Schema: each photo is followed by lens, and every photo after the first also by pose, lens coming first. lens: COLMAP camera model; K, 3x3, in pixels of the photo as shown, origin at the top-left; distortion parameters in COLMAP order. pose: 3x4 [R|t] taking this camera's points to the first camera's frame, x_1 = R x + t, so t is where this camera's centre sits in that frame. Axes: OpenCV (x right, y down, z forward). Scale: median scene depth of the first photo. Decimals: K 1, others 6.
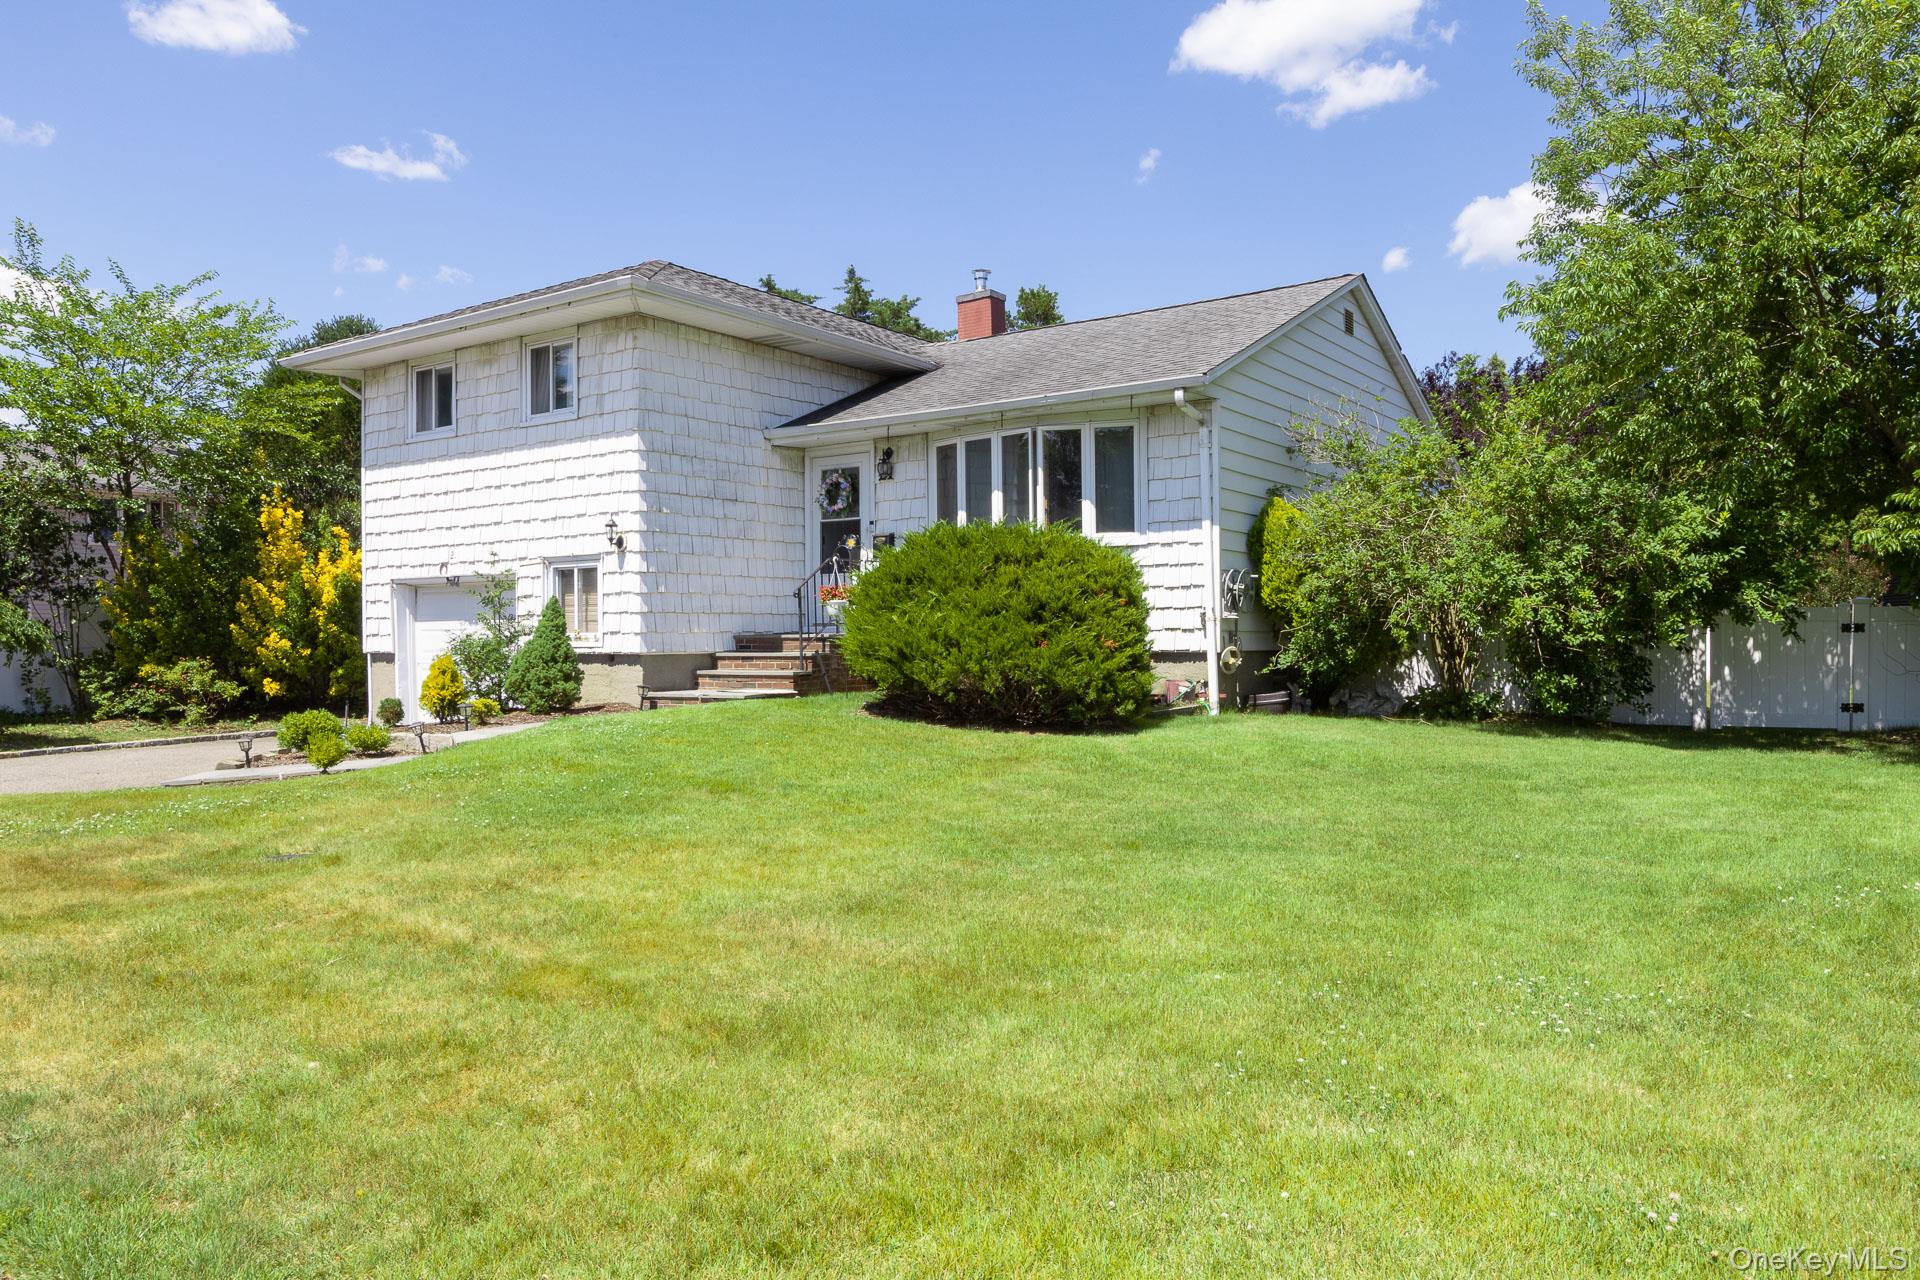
lens RADIAL K [[1373.6, 0, 958.6], [0, 1373.6, 649.7], [0, 0, 1]] dist [-0.009769, -0.001529]
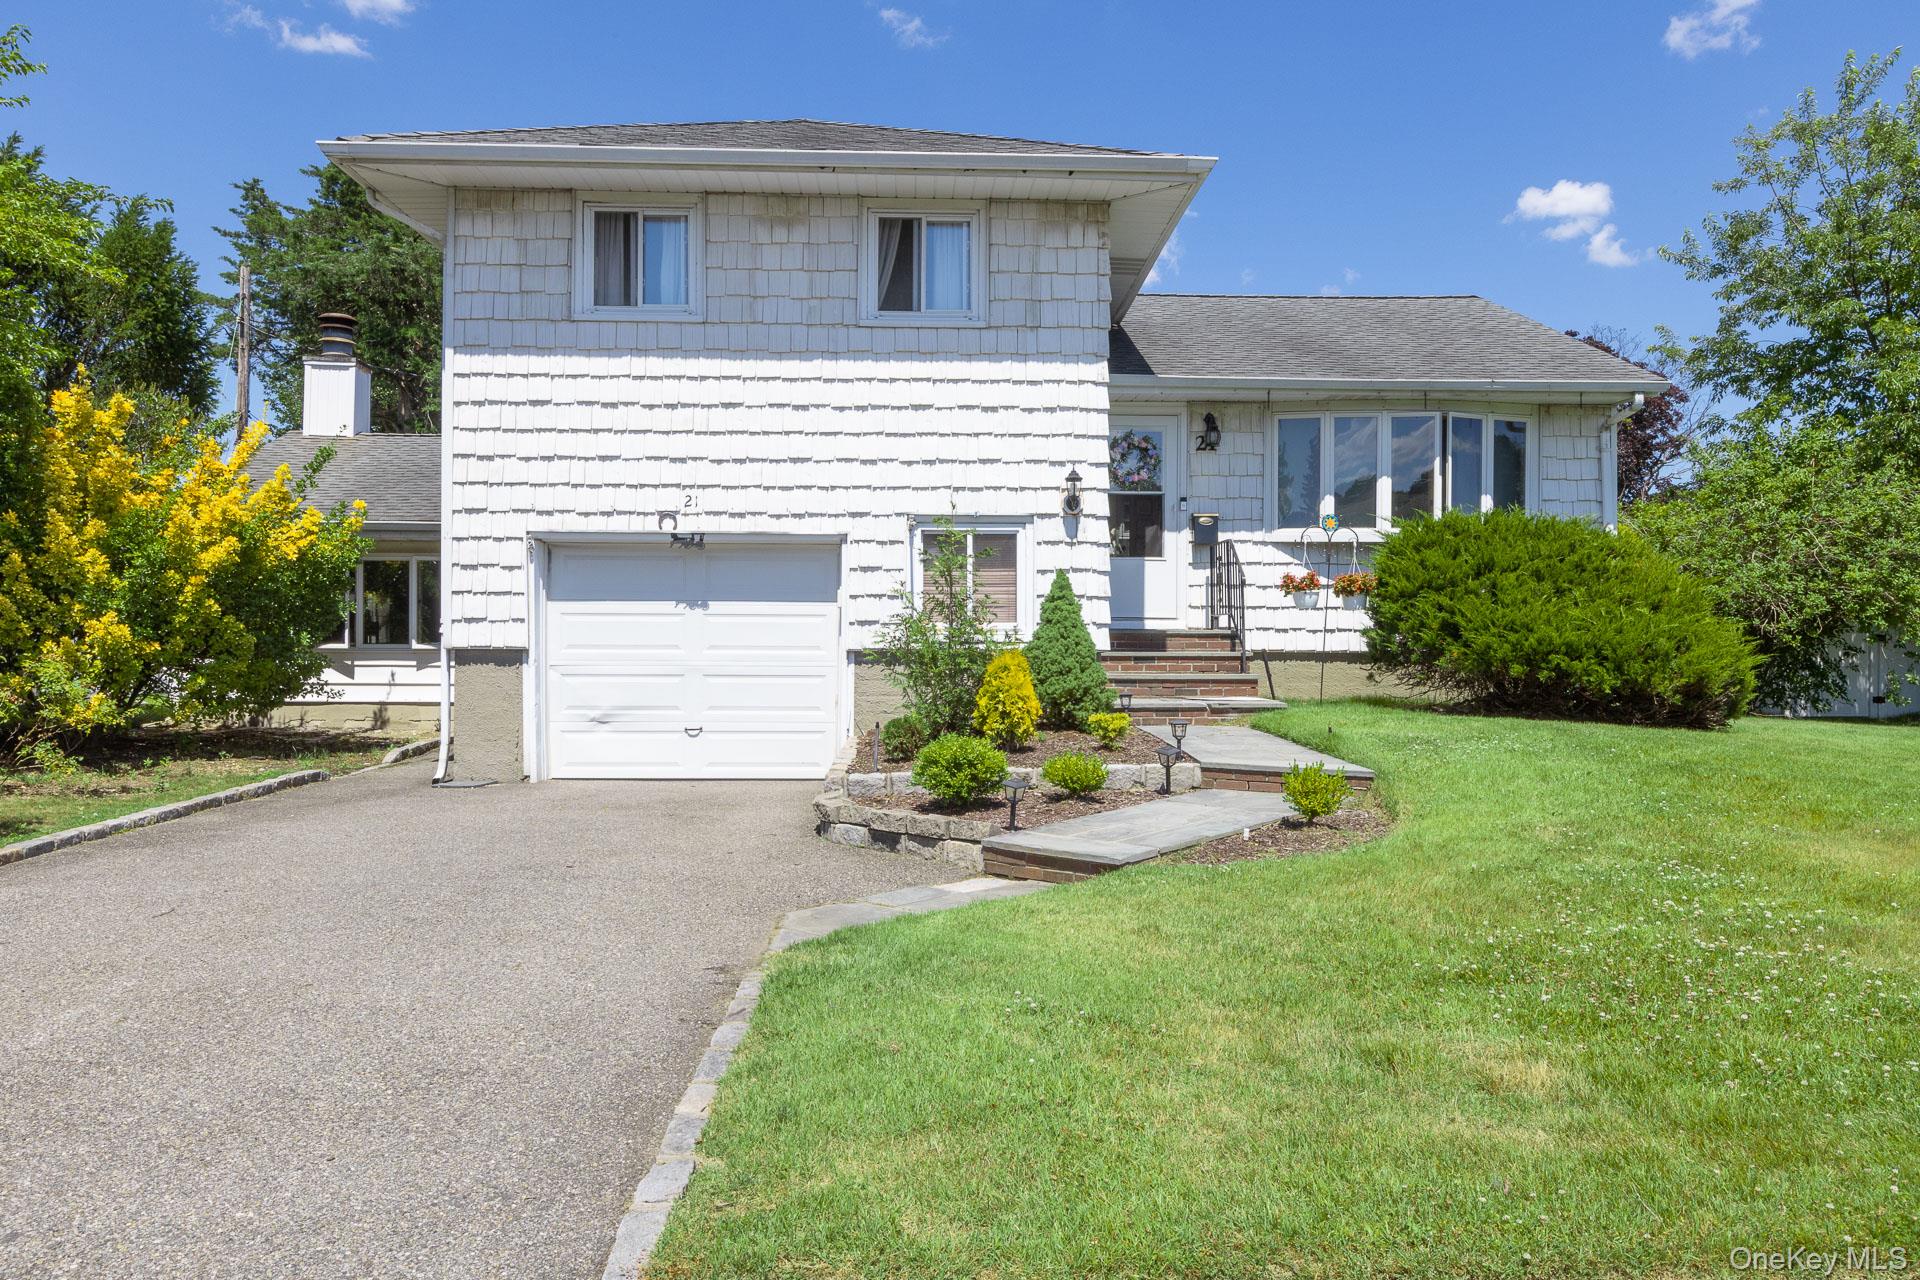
lens RADIAL K [[1382.9, 0, 959.7], [0, 1382.9, 632.3], [0, 0, 1]] dist [0.005253, 0.000259]
pose [[0.782845, 0.012127, 0.622098, -0.713025], [-0.002114, 0.999856, -0.016831, 0.004877], [-0.622213, 0.011861, 0.782758, 0.420395]]
